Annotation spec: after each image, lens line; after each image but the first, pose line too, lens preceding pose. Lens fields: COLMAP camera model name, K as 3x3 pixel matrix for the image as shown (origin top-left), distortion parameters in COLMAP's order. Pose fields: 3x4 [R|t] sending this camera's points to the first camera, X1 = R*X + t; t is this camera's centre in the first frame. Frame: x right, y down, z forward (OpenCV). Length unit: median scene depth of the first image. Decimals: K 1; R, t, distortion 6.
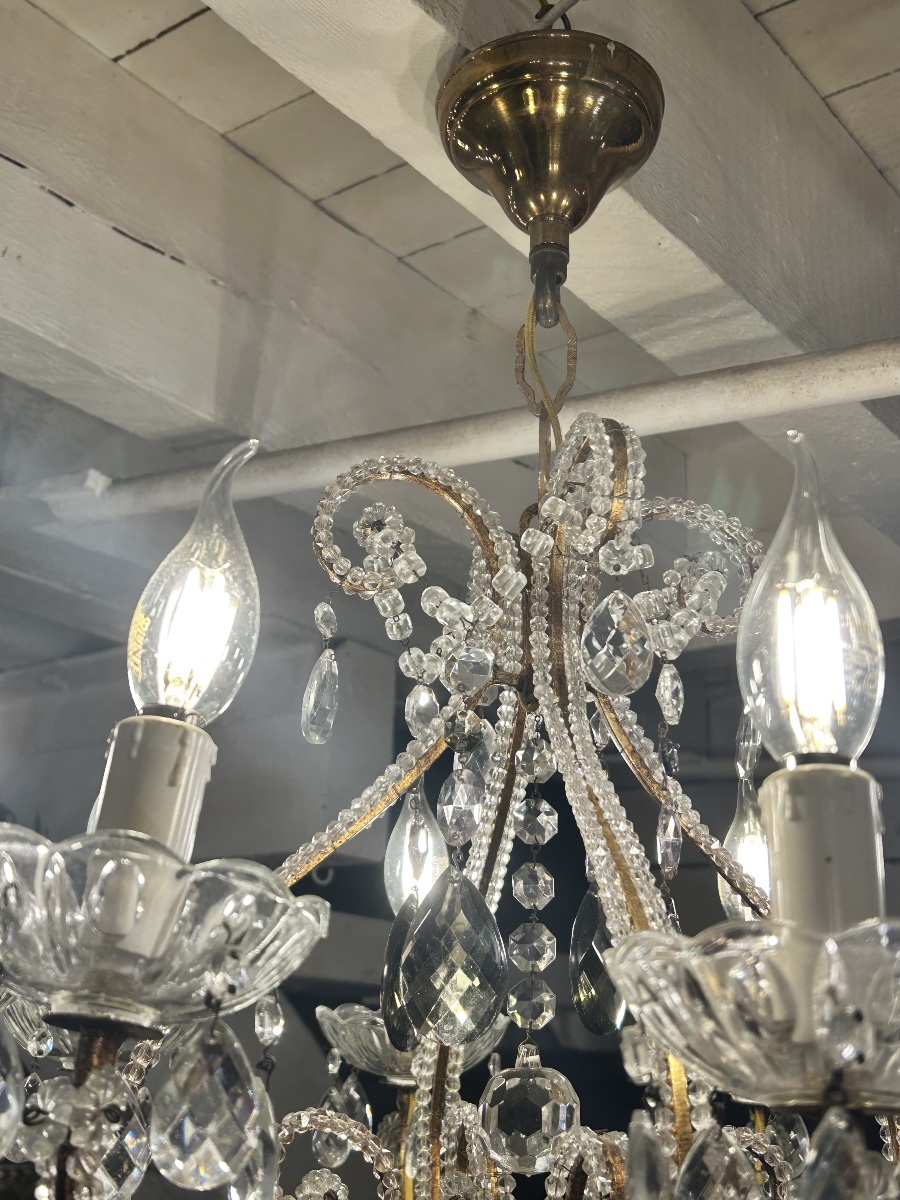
lens RADIAL K [[1490.6, 0, 451.9], [0, 1490.6, 583.3], [0, 0, 1]] dist [0.060559, 0.000000]
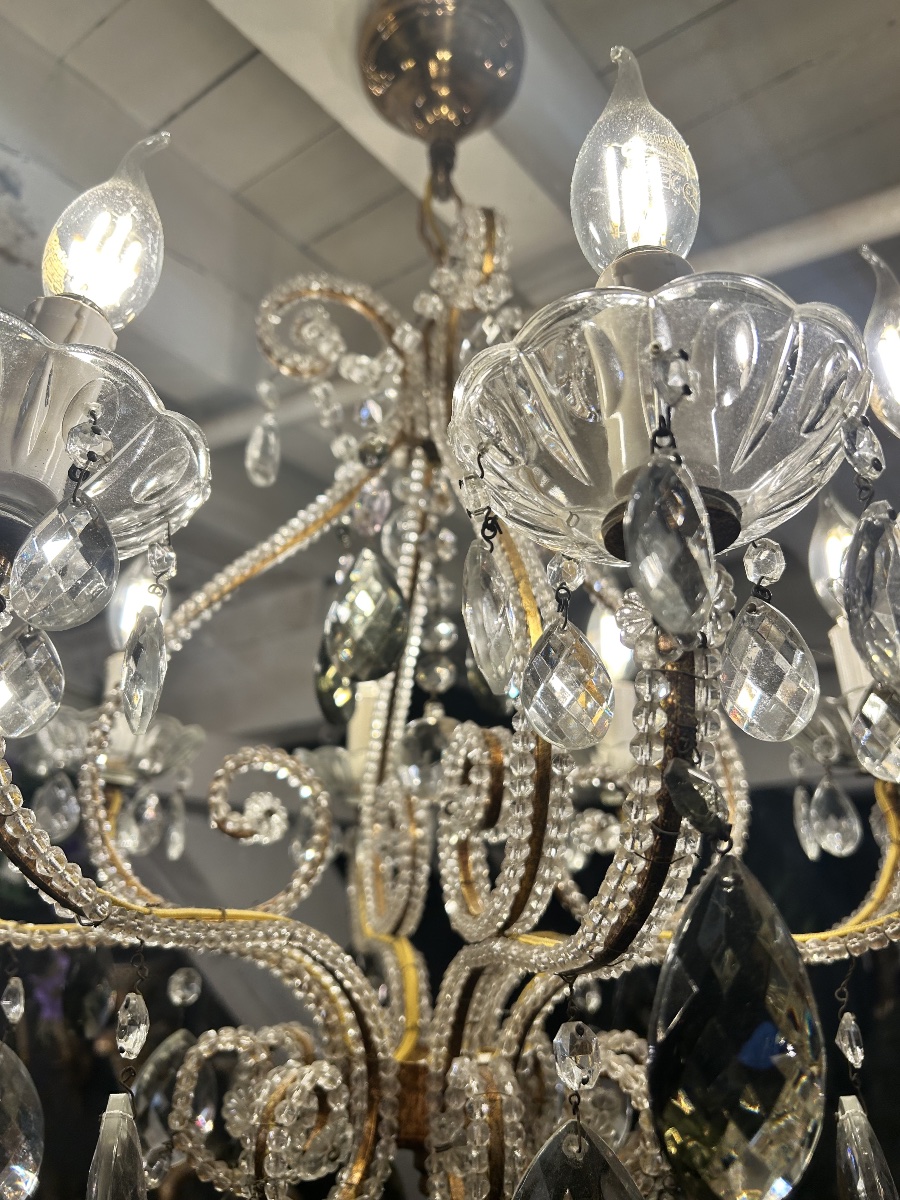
lens RADIAL K [[947.3, 0, 446.5], [0, 947.3, 594.0], [0, 0, 1]] dist [0.001579, -0.003107]
pose [[0.999393, -0.032039, 0.013693, 0.053322], [0.032455, 0.998980, -0.031383, 0.237136], [-0.012674, 0.031808, 0.999414, 0.203524]]
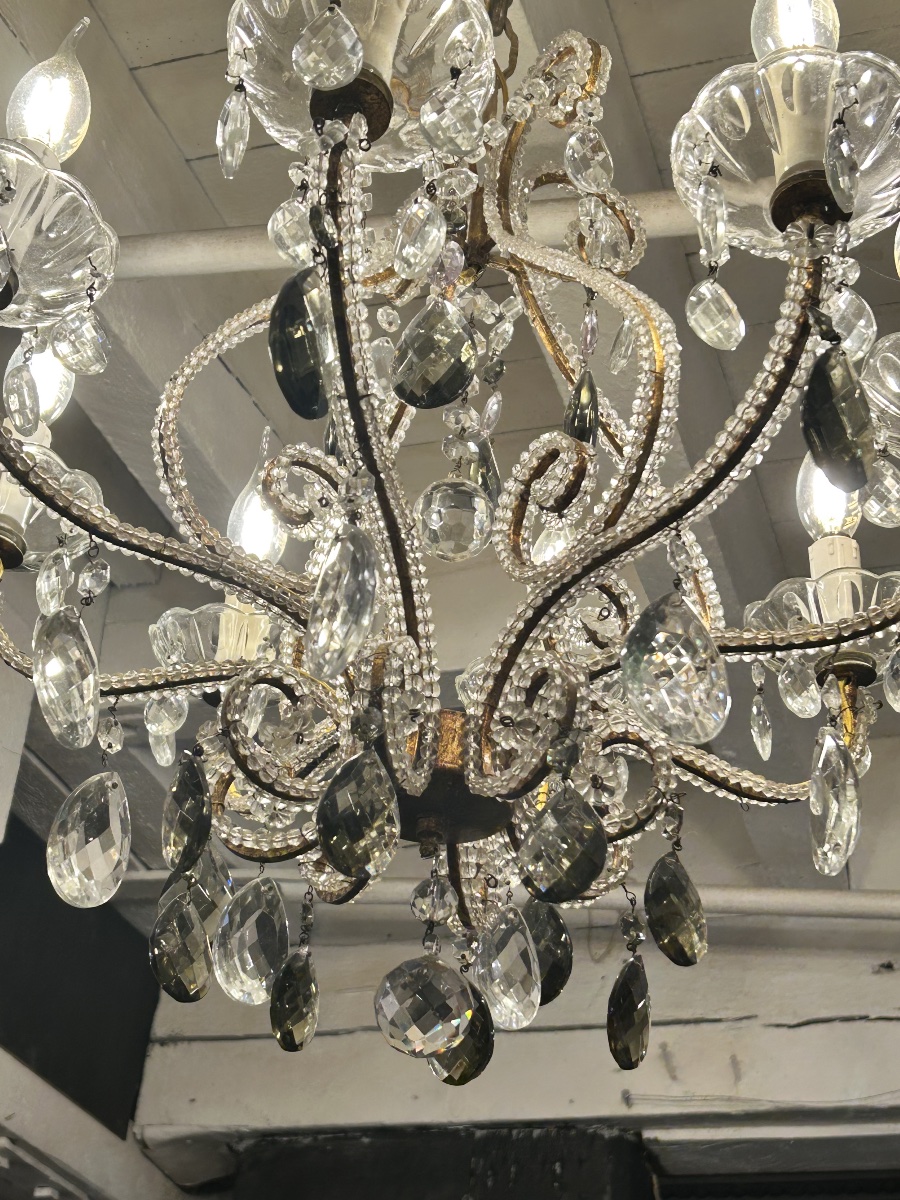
lens RADIAL K [[1973.9, 0, 450.7], [0, 1973.9, 594.6], [0, 0, 1]] dist [0.162370, 0.000000]
pose [[0.943461, 0.200281, 0.264137, -0.366440], [-0.136691, 0.960994, -0.240429, 0.791351], [-0.301988, 0.190730, 0.934037, -0.515535]]
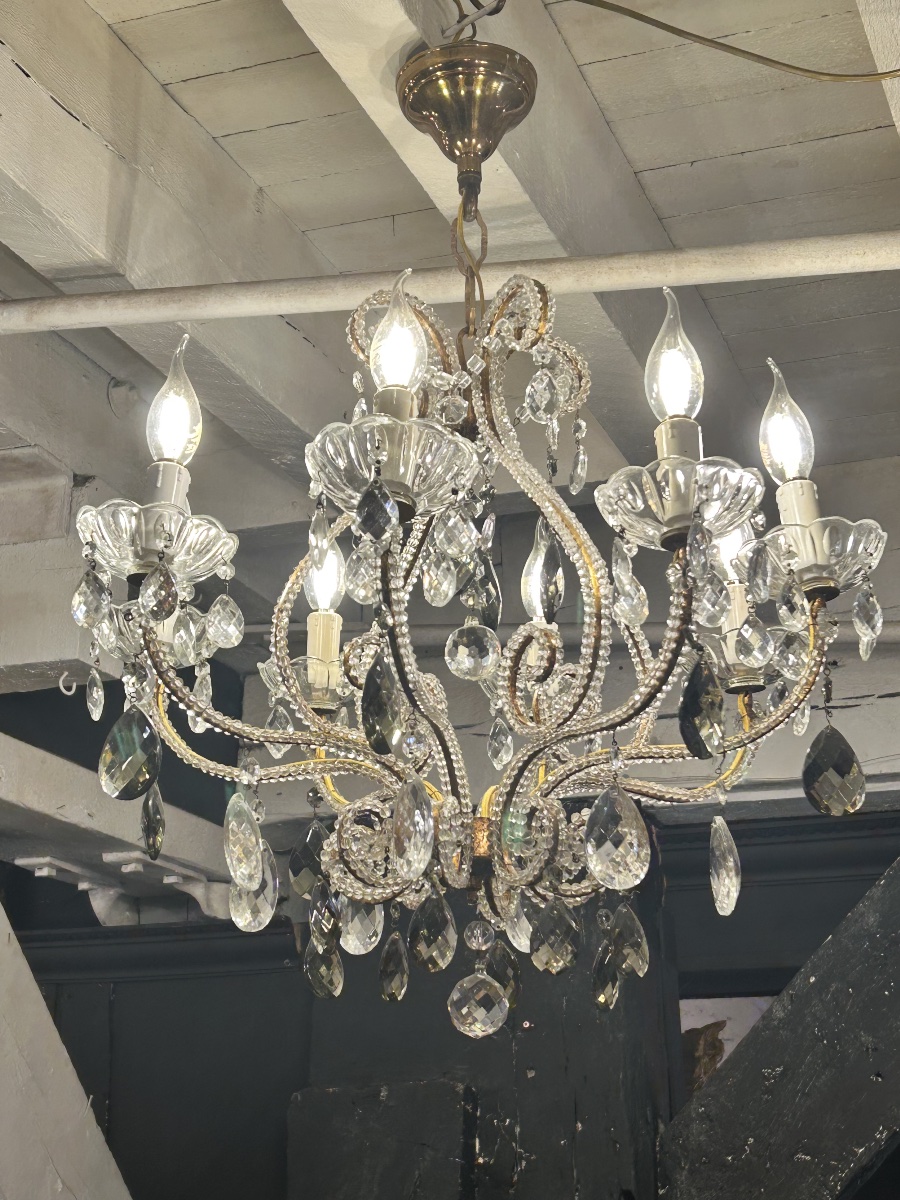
lens RADIAL K [[1973.9, 0, 447.5], [0, 1973.9, 598.9], [0, 0, 1]] dist [0.162370, 0.000000]
pose [[0.955434, 0.050969, 0.290771, -0.674894], [-0.058929, 0.998087, 0.018679, 0.239131], [-0.289263, -0.034981, 0.956610, -1.299201]]
